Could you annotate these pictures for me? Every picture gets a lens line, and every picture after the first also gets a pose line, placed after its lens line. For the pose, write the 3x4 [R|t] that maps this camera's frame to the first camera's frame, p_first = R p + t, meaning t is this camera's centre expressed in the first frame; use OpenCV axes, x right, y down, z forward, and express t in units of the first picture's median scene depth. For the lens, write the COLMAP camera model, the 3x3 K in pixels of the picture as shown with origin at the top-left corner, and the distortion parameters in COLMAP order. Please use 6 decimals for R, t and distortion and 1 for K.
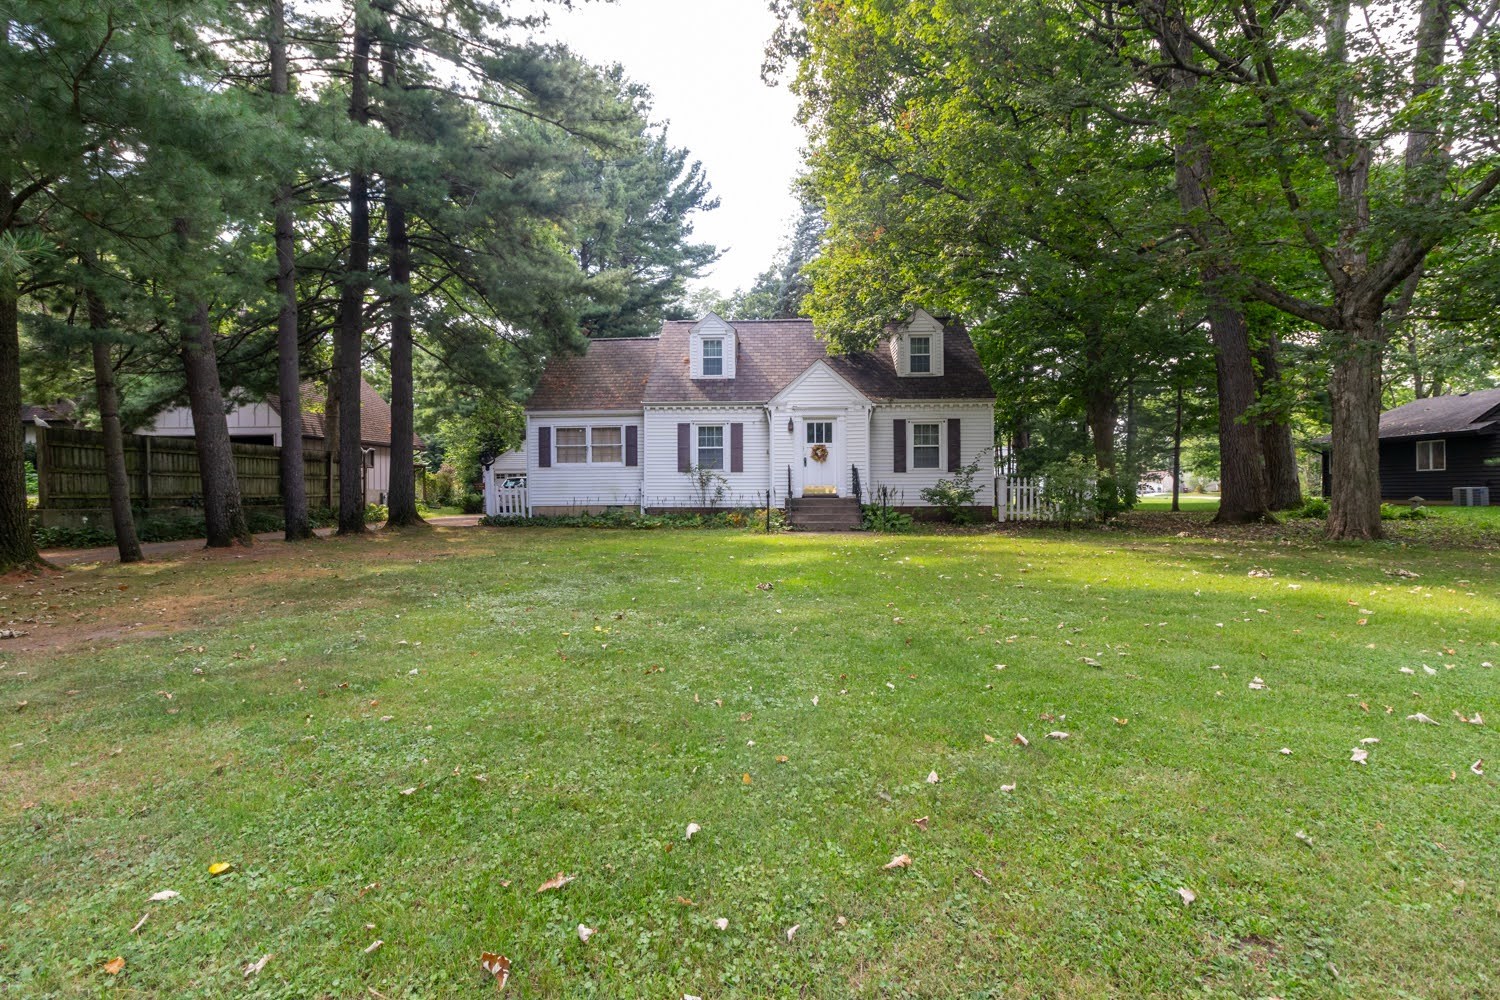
lens RADIAL K [[693.4, 0, 755.5], [0, 693.4, 497.1], [0, 0, 1]] dist [0.003799, 0.000874]
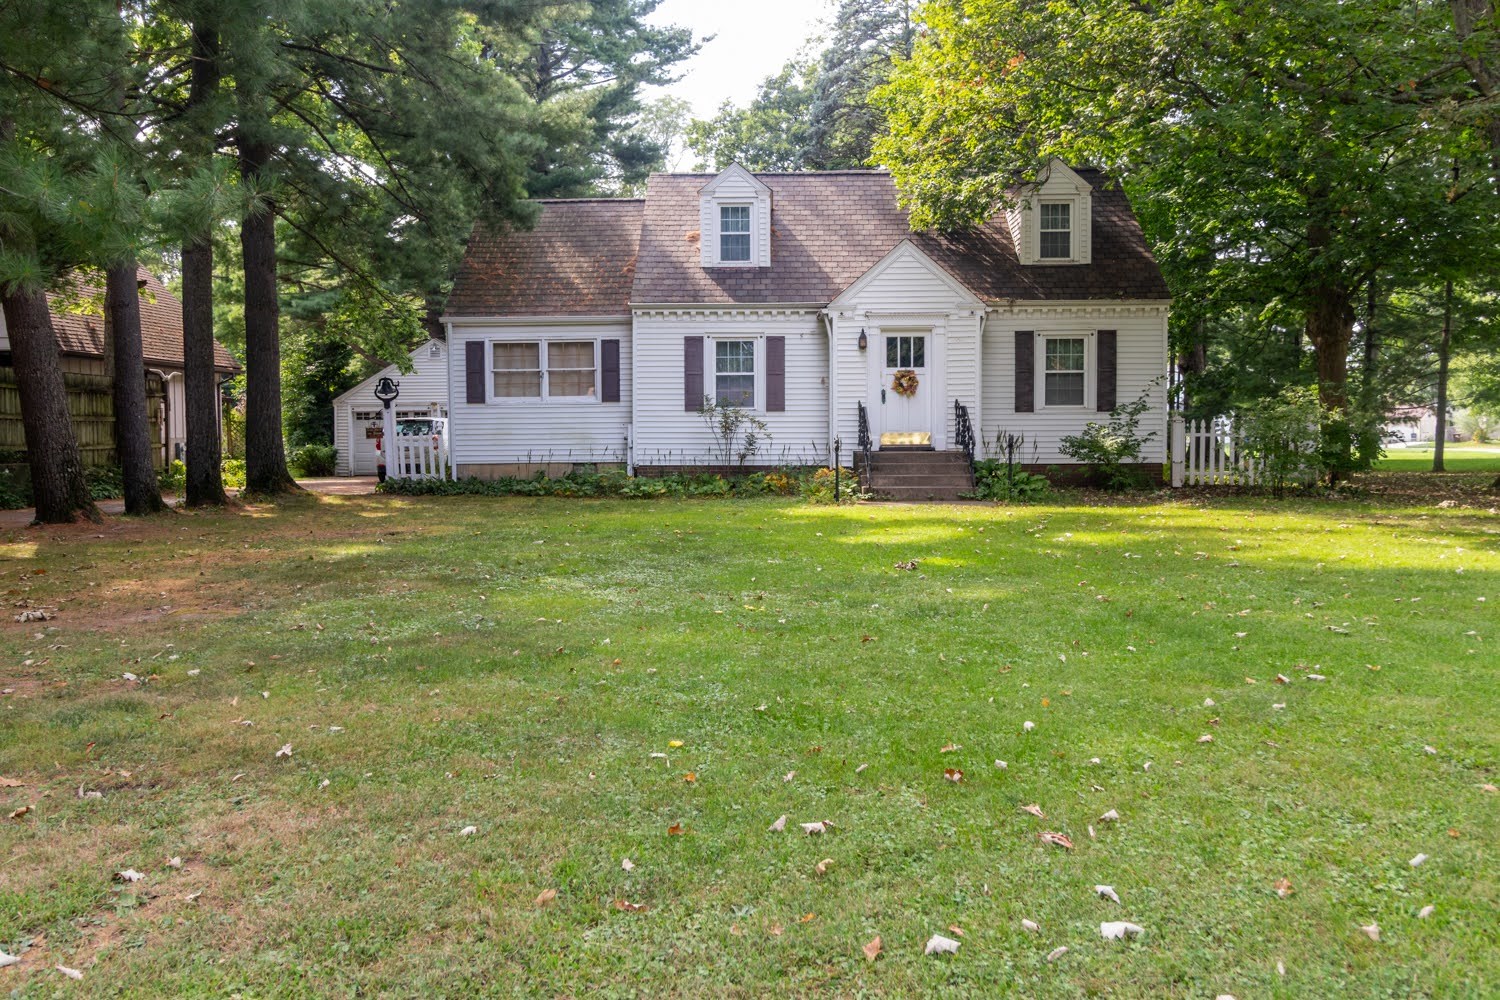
lens RADIAL K [[1198.3, 0, 746.4], [0, 1198.3, 498.8], [0, 0, 1]] dist [0.011152, -0.006606]
pose [[0.999791, -0.001012, 0.020443, -0.078202], [0.000166, 0.999144, 0.041366, -0.000563], [-0.020467, -0.041354, 0.998935, -0.133280]]
